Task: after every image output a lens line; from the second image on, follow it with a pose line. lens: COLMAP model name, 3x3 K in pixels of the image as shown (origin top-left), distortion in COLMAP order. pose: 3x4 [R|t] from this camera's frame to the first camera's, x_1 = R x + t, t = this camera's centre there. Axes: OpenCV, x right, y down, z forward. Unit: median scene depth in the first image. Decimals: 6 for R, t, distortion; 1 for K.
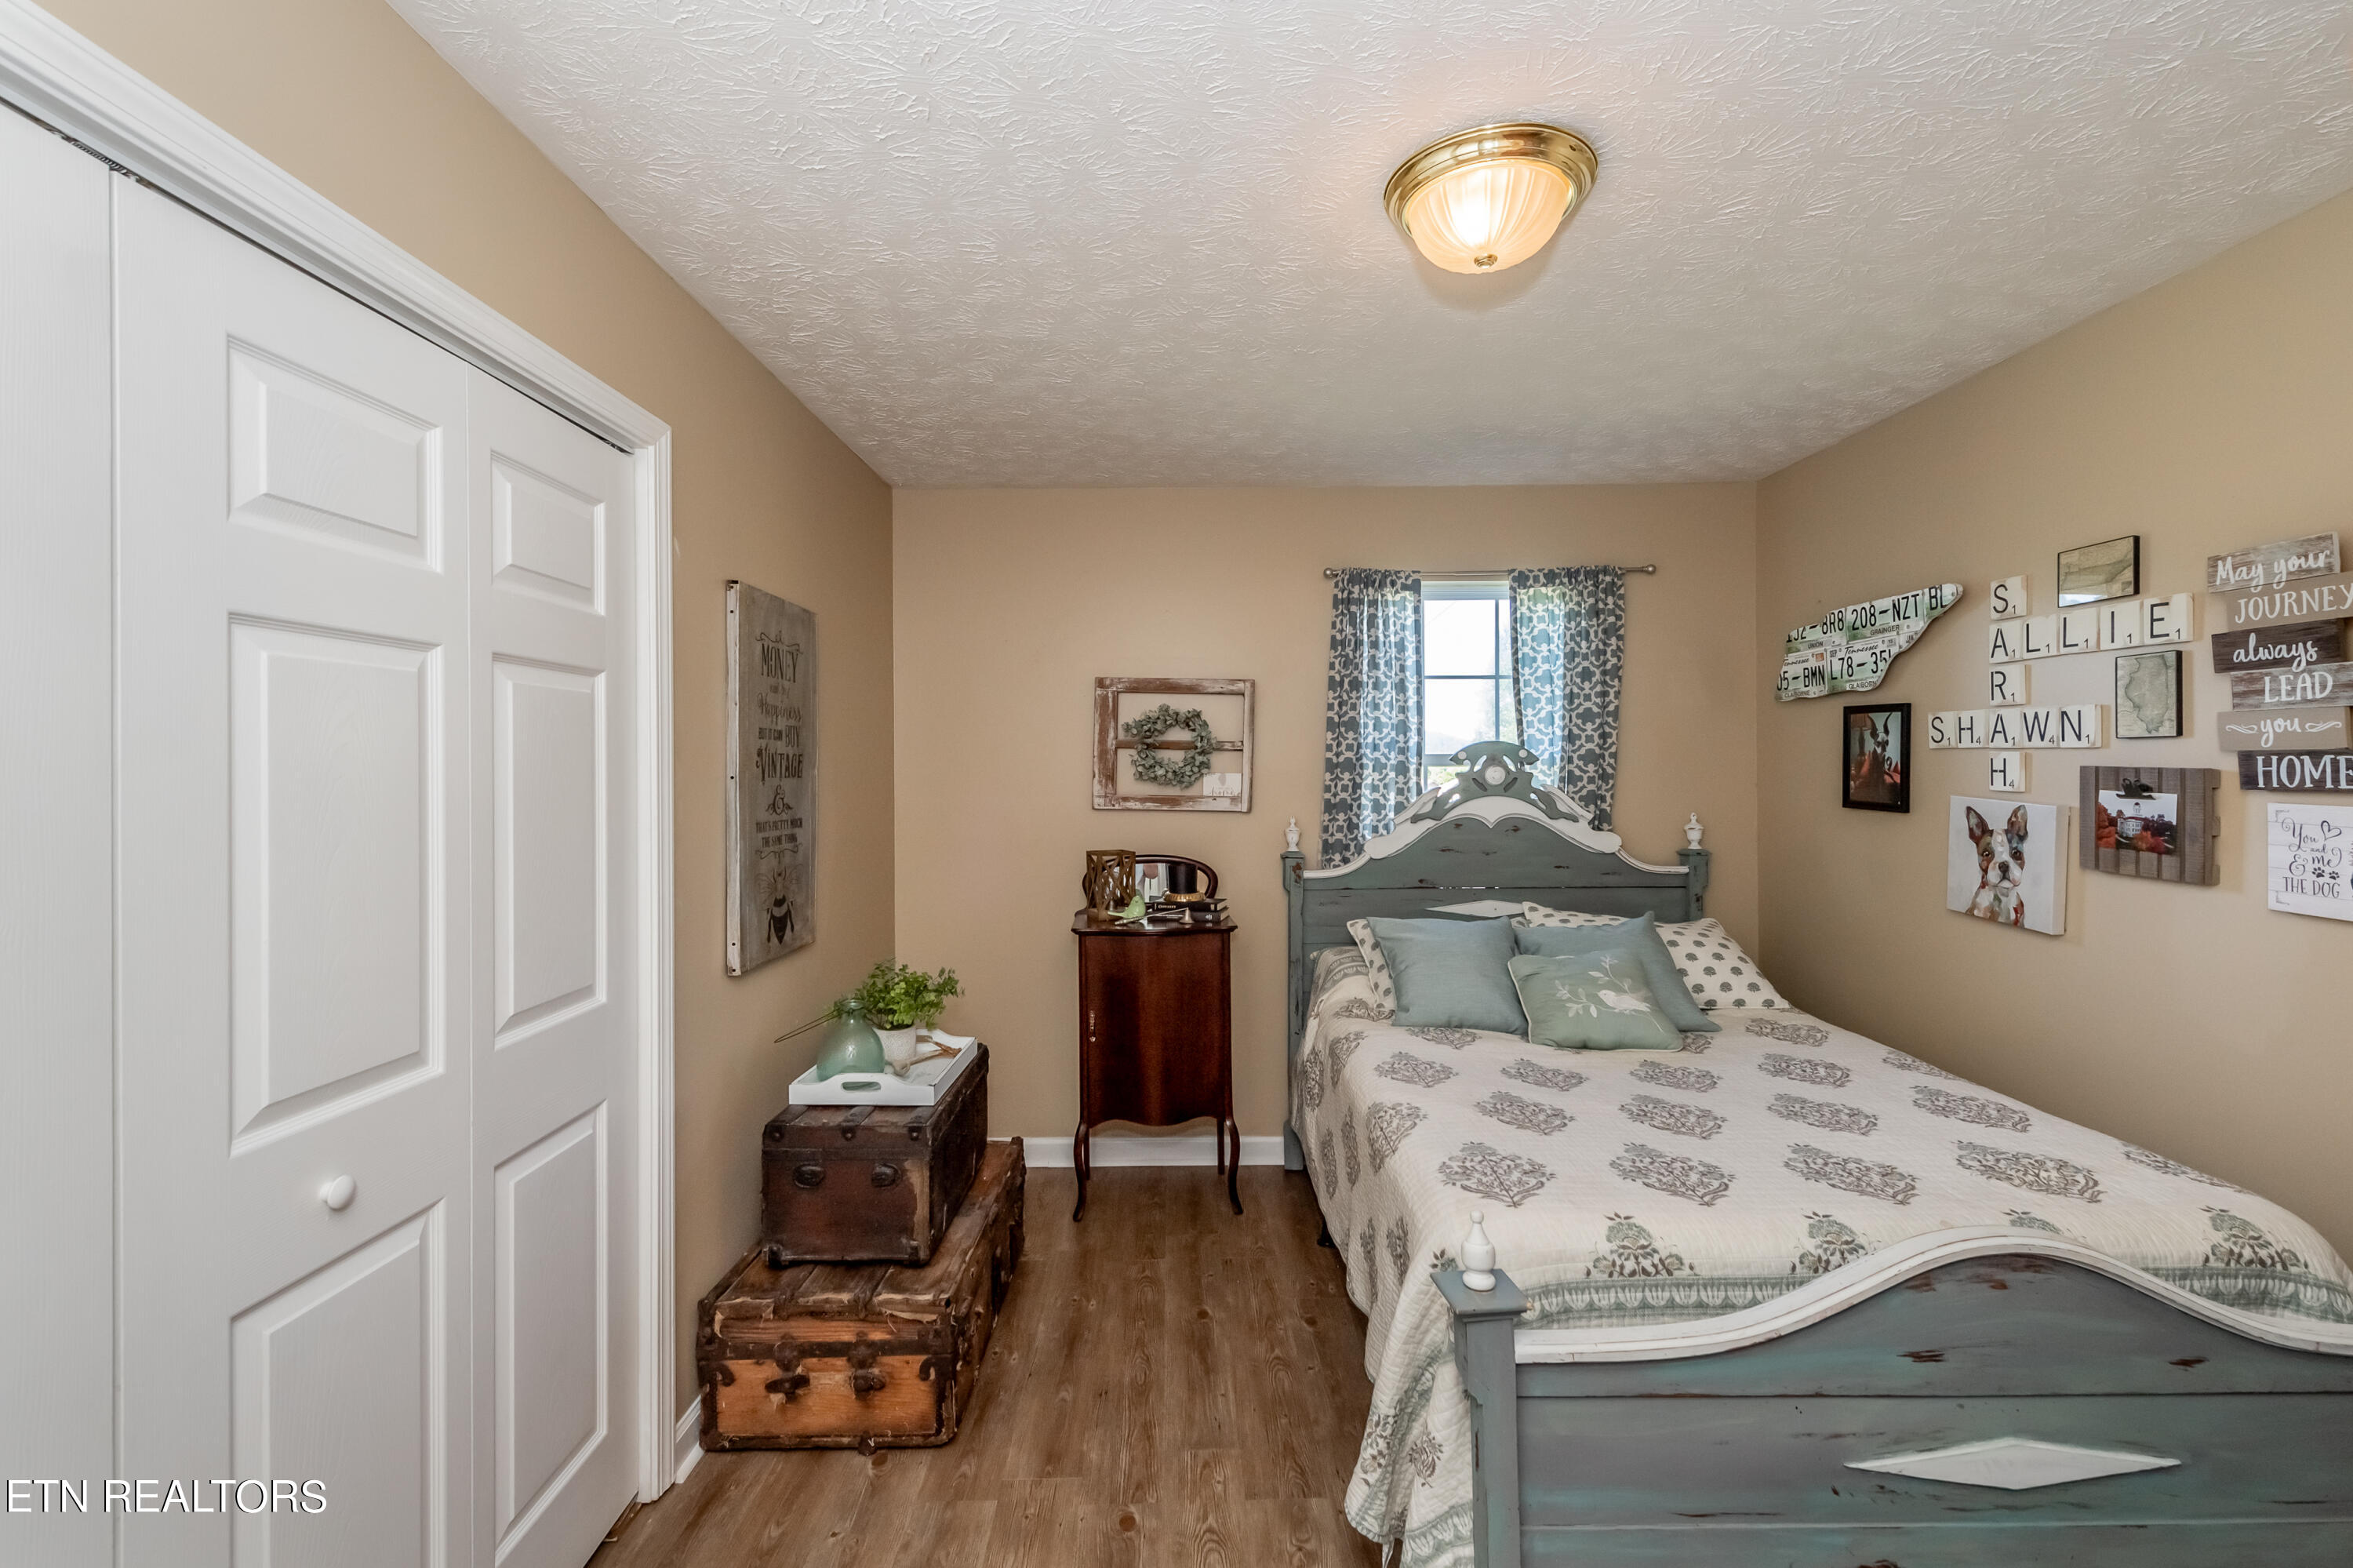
lens RADIAL K [[1038.5, 0, 1176.5], [0, 1038.5, 784.0], [0, 0, 1]] dist [0.015613, -0.007893]
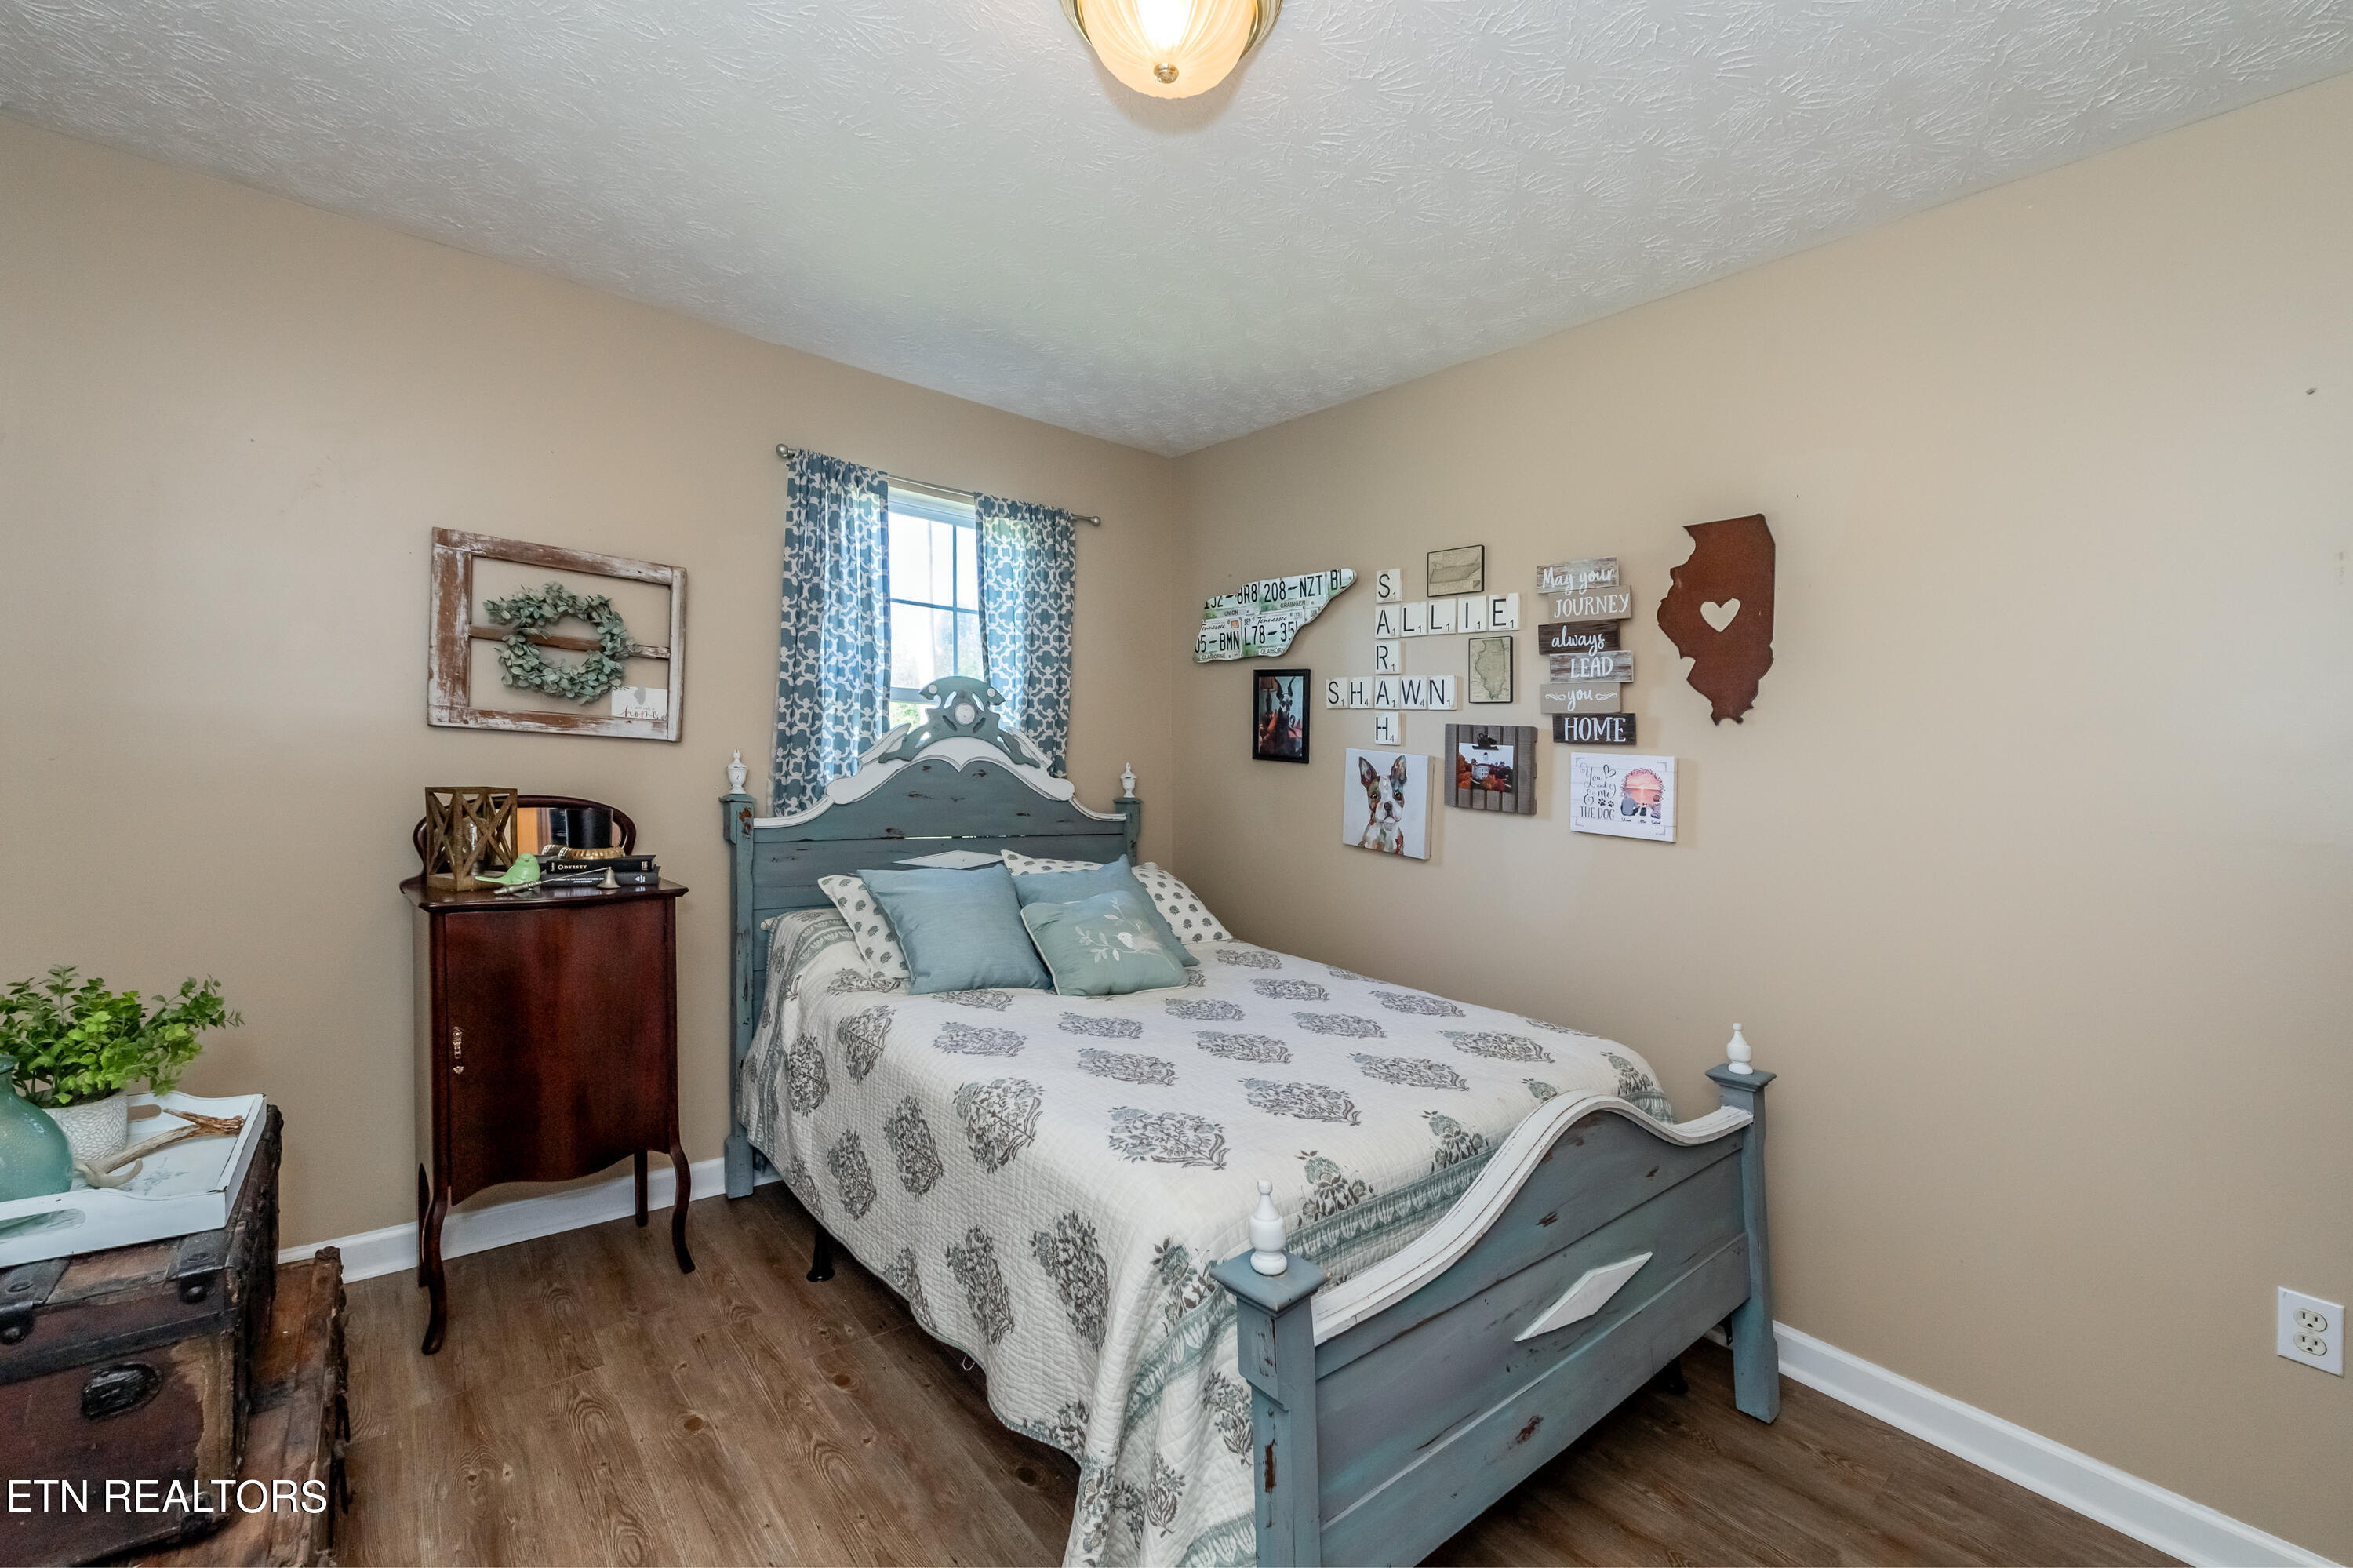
lens RADIAL K [[1038.5, 0, 1176.5], [0, 1038.5, 784.0], [0, 0, 1]] dist [0.015613, -0.007893]
pose [[0.773968, 0.016808, 0.633002, -0.156417], [-0.030430, 0.999480, 0.010667, 0.046878], [-0.632493, -0.027518, 0.774077, 0.218582]]
